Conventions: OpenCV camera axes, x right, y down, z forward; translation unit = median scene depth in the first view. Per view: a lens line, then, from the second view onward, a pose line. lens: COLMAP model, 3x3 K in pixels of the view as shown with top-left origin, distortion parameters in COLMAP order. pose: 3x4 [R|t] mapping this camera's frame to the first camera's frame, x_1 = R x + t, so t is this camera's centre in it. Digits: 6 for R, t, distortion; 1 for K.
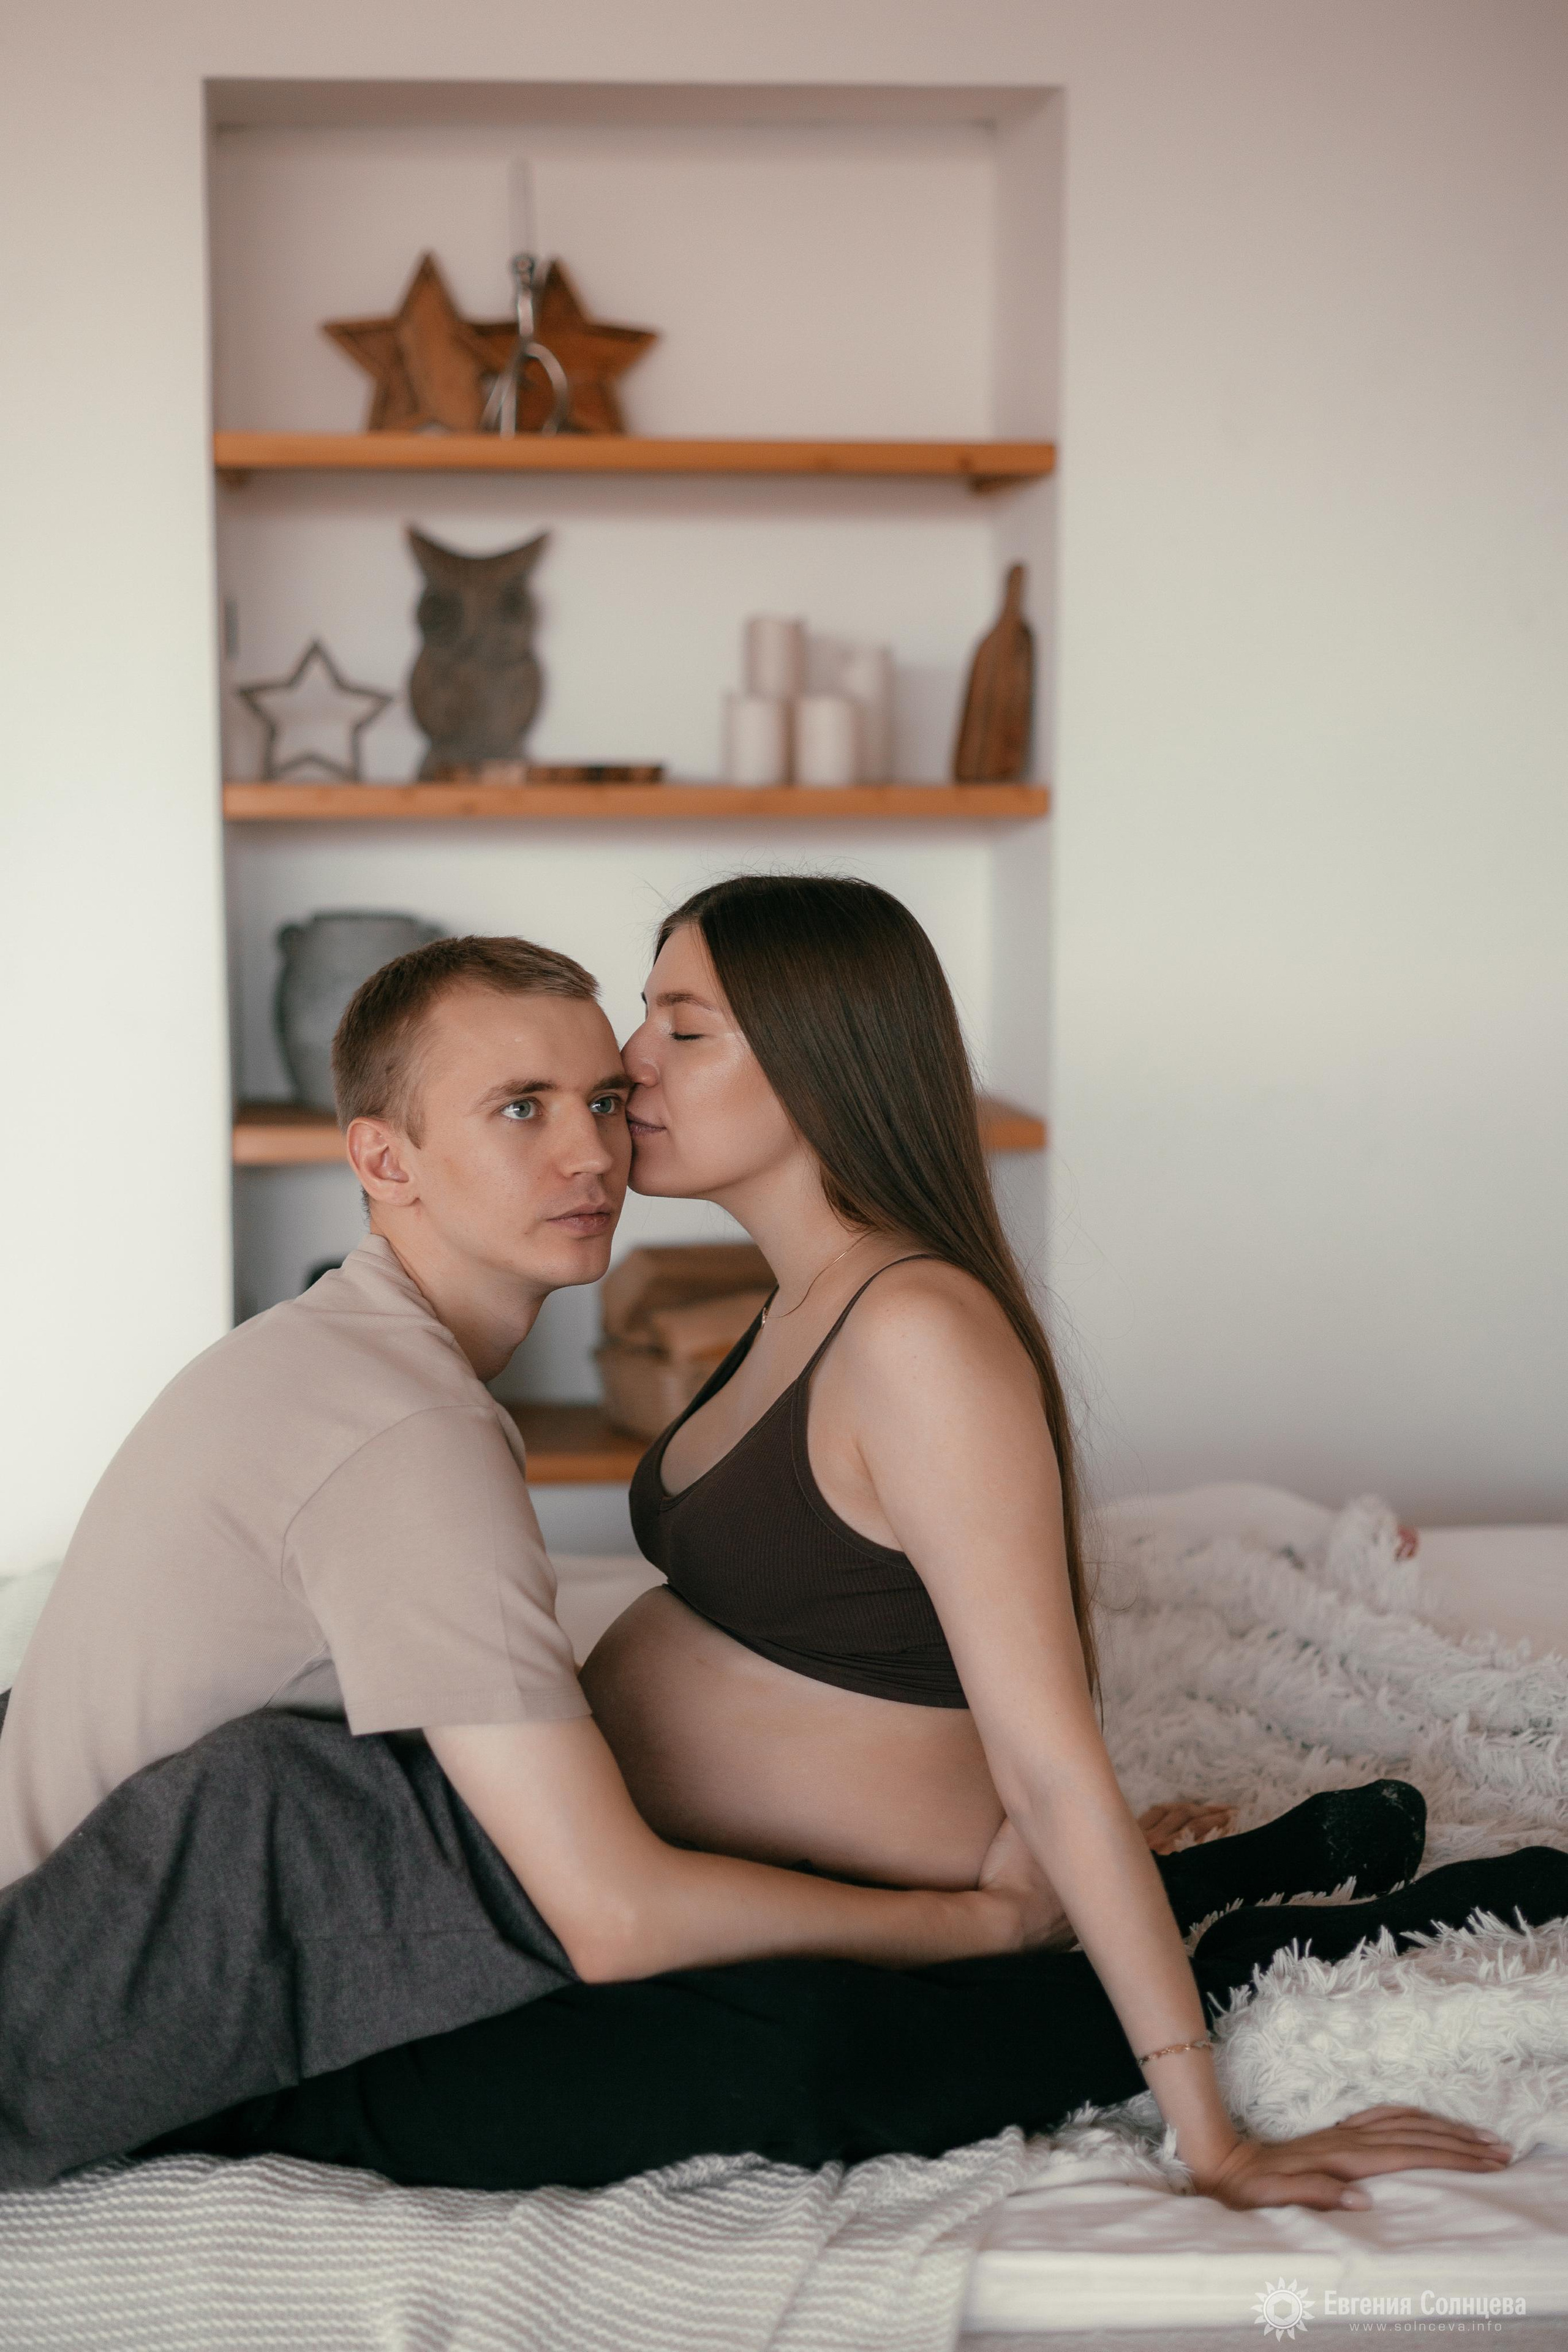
lens RADIAL K [[3208.8, 0, 737.3], [0, 3208.8, 1181.5], [0, 0, 1]] dist [-0.143513, 0.415581]
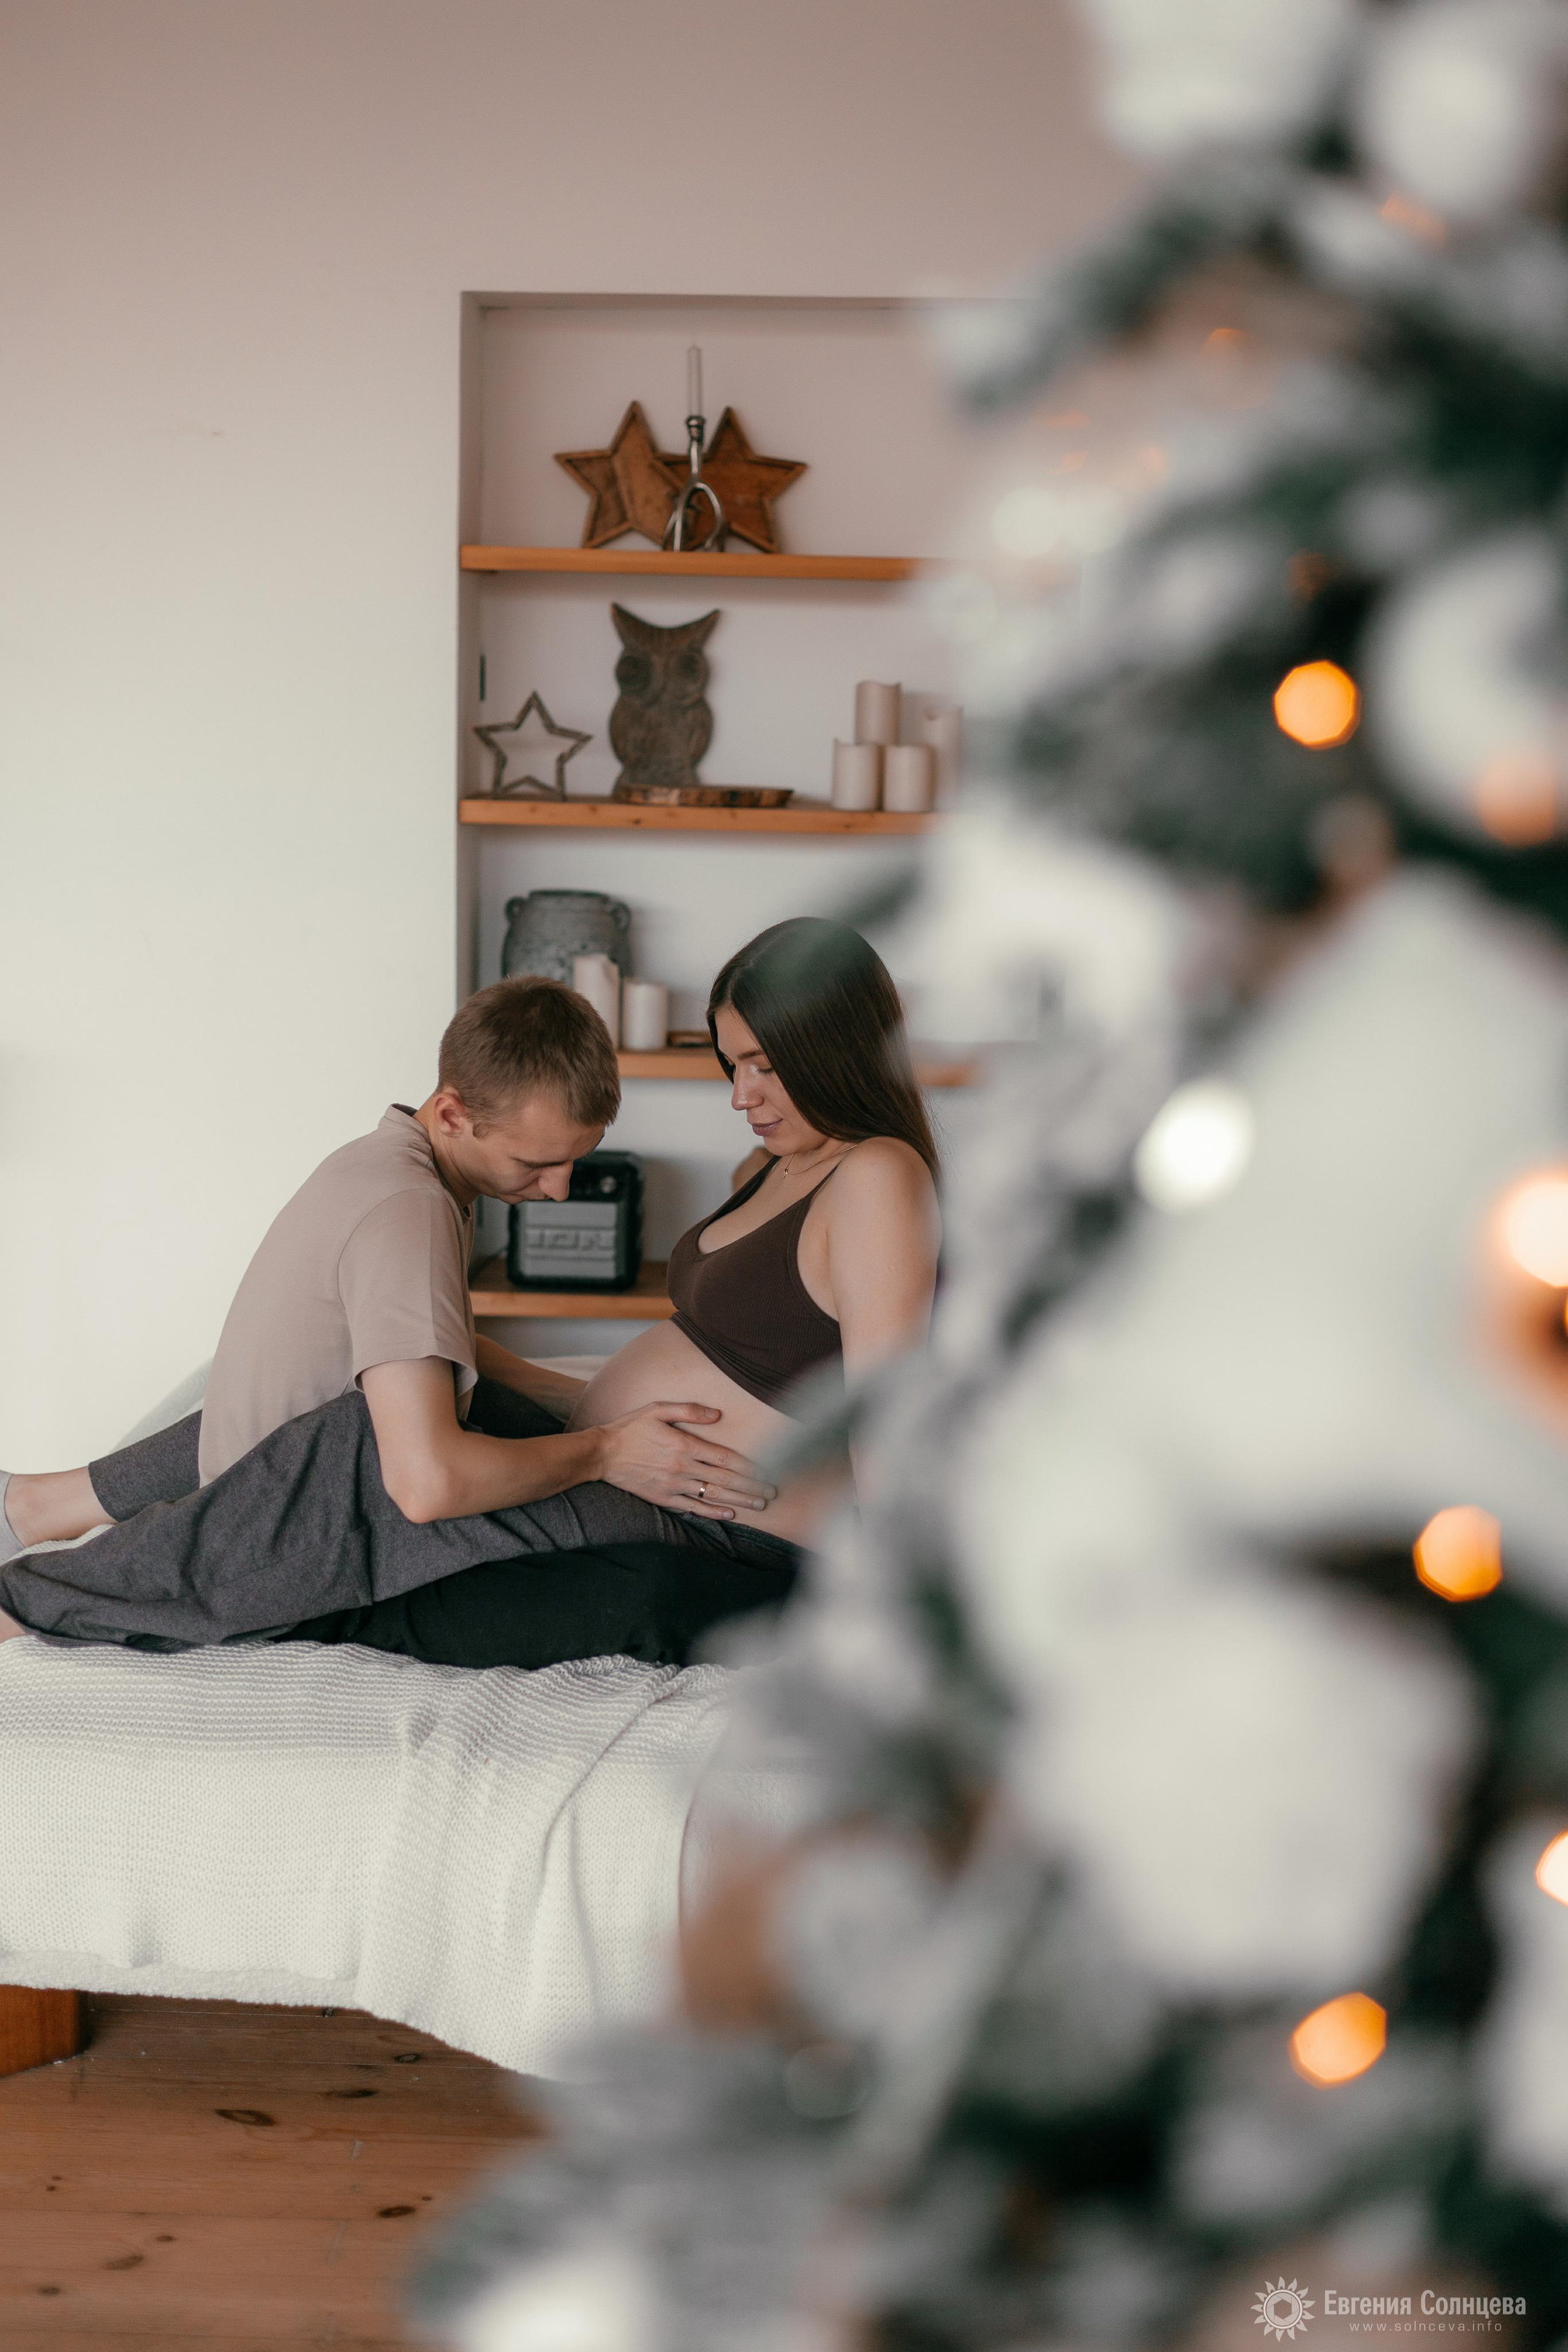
lens RADIAL K [[3343.1, 0, 760.7], [0, 3343.1, 1177.1], [0, 0, 1]] dist [-0.007893, -0.096047]
pose [[0.990333, 0.048433, -0.129984, 0.290050], [-0.045926, 0.998698, 0.022211, 0.003650], [0.130890, -0.016027, 0.991267, -0.752689]]
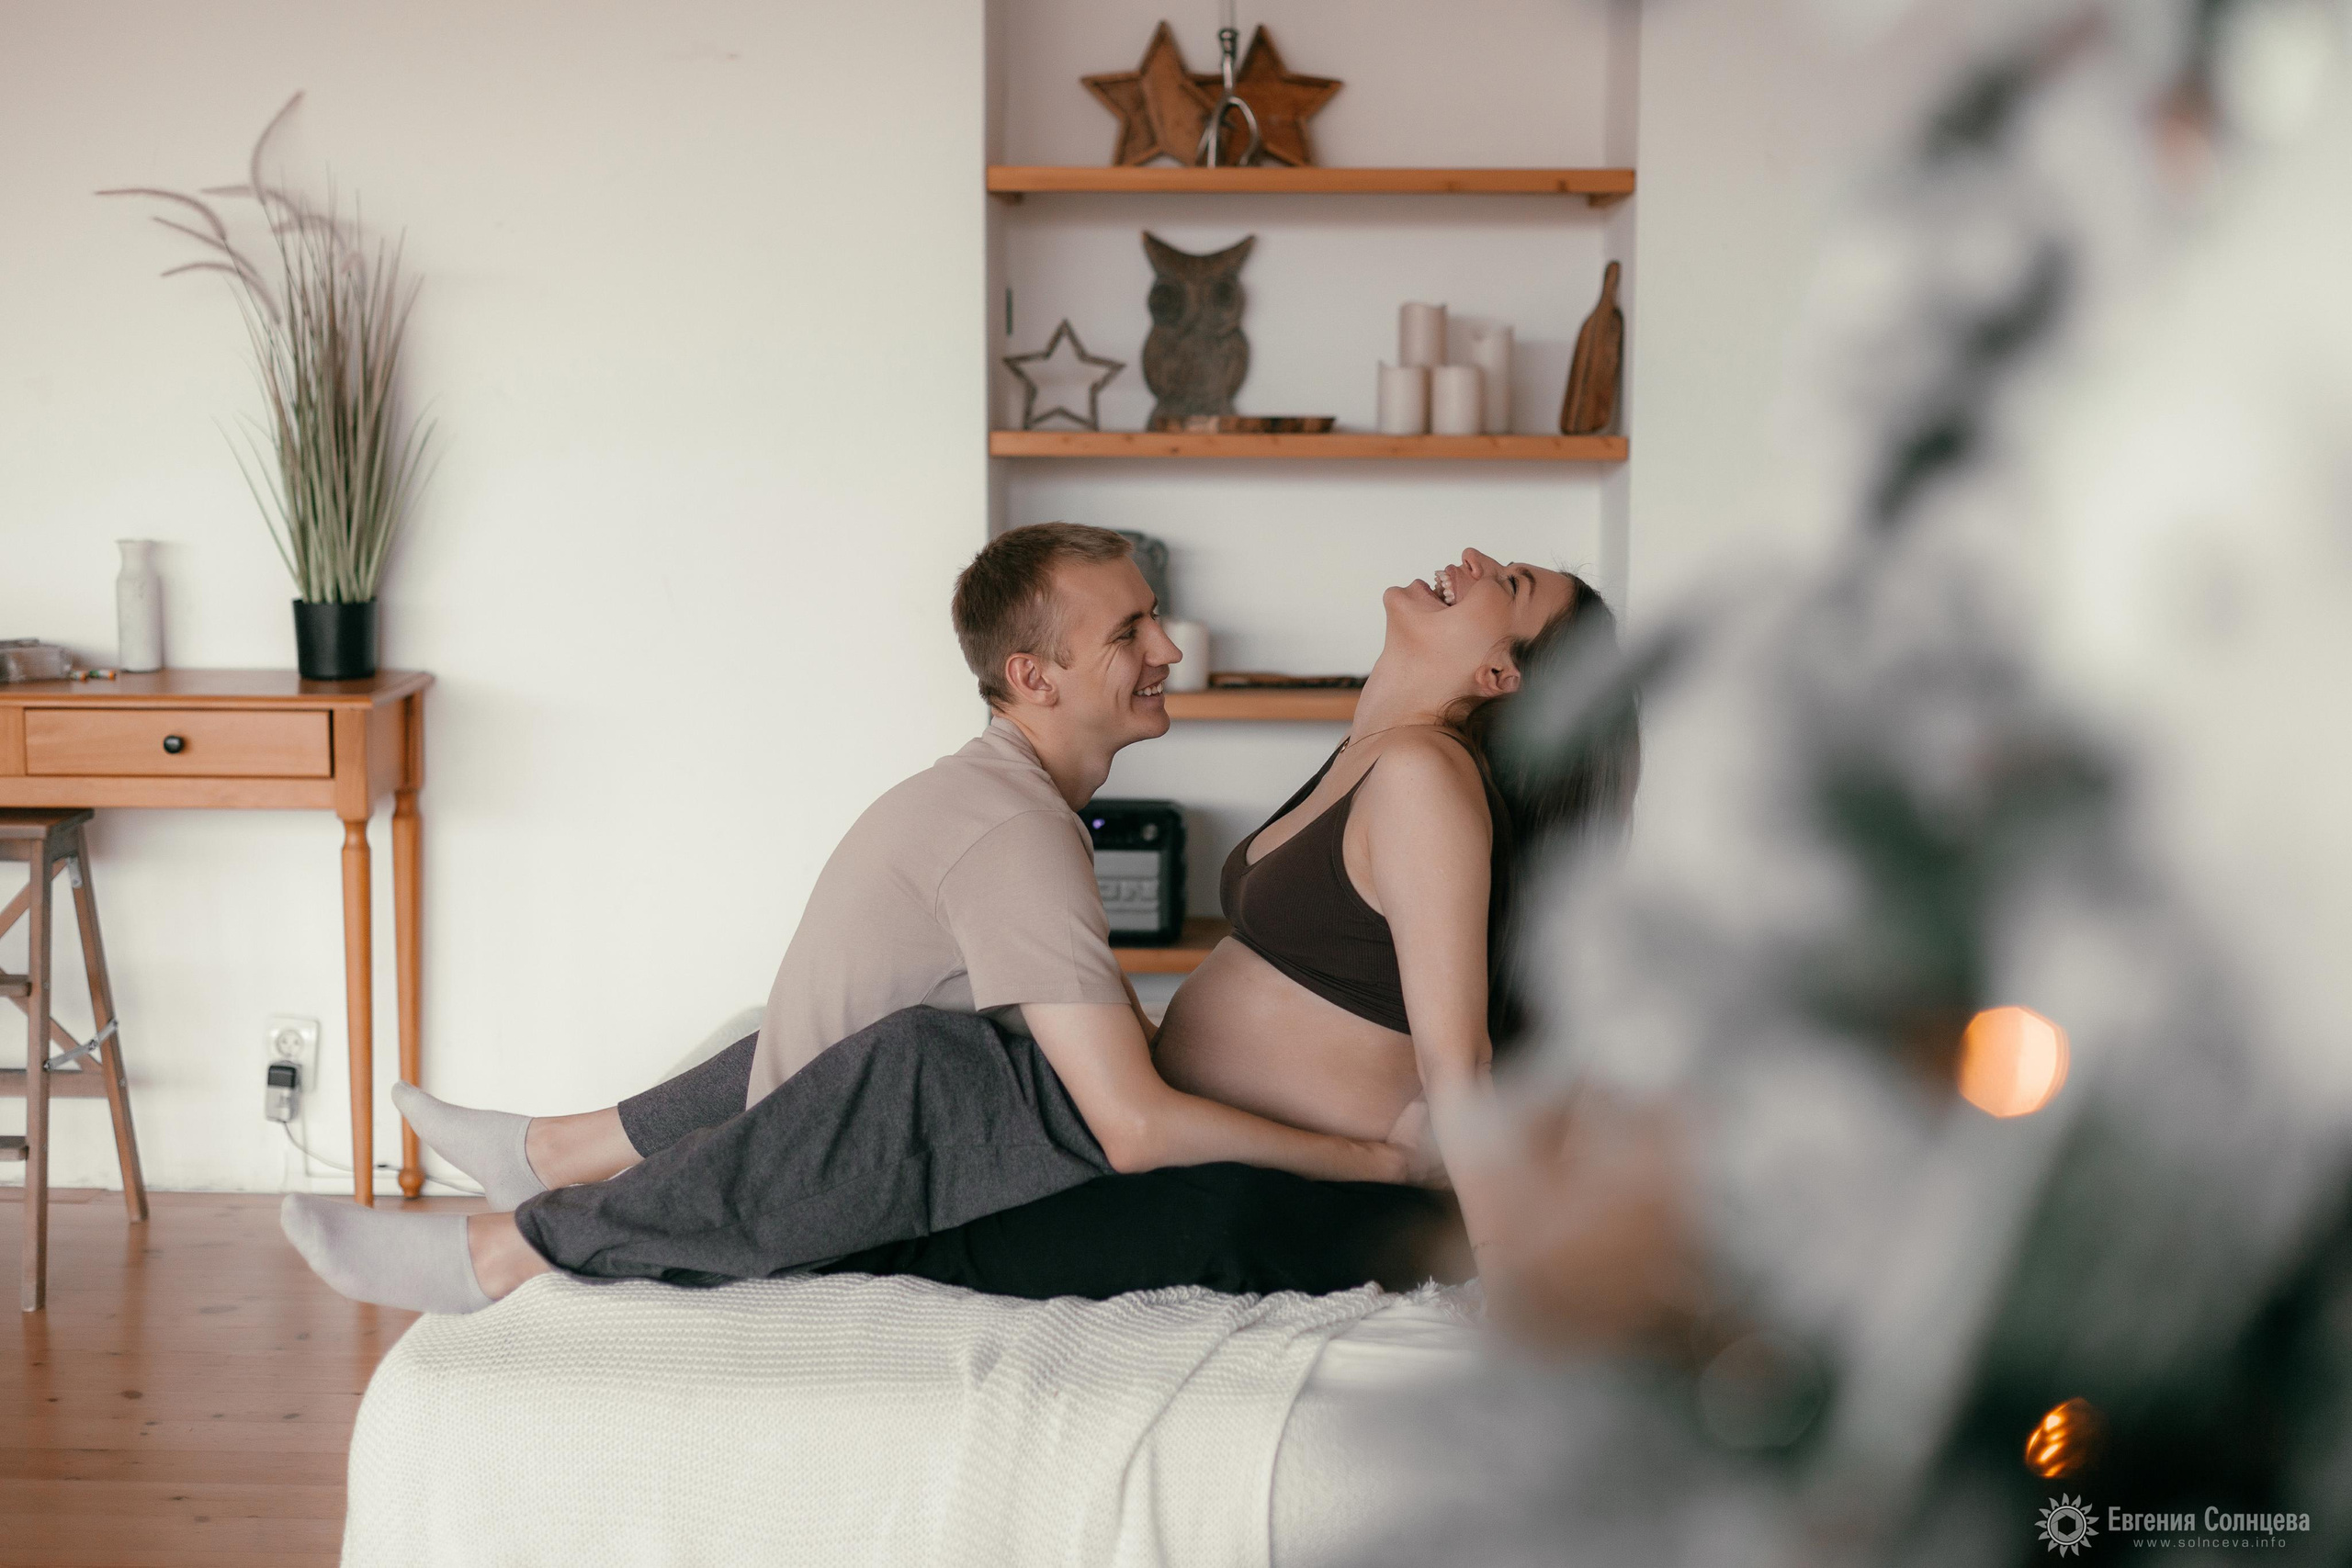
lens RADIAL K [[3342.8, 0, 1101.0], [0, 3342.8, 778.8], [0, 0, 1]] dist [-0.007893, -0.096047]
pose [[0.983917, 0.024173, -0.176984, 0.236291], [-0.028664, 0.999328, -0.022867, 0.091048], [0.176312, 0.027572, 0.983948, -0.634949]]
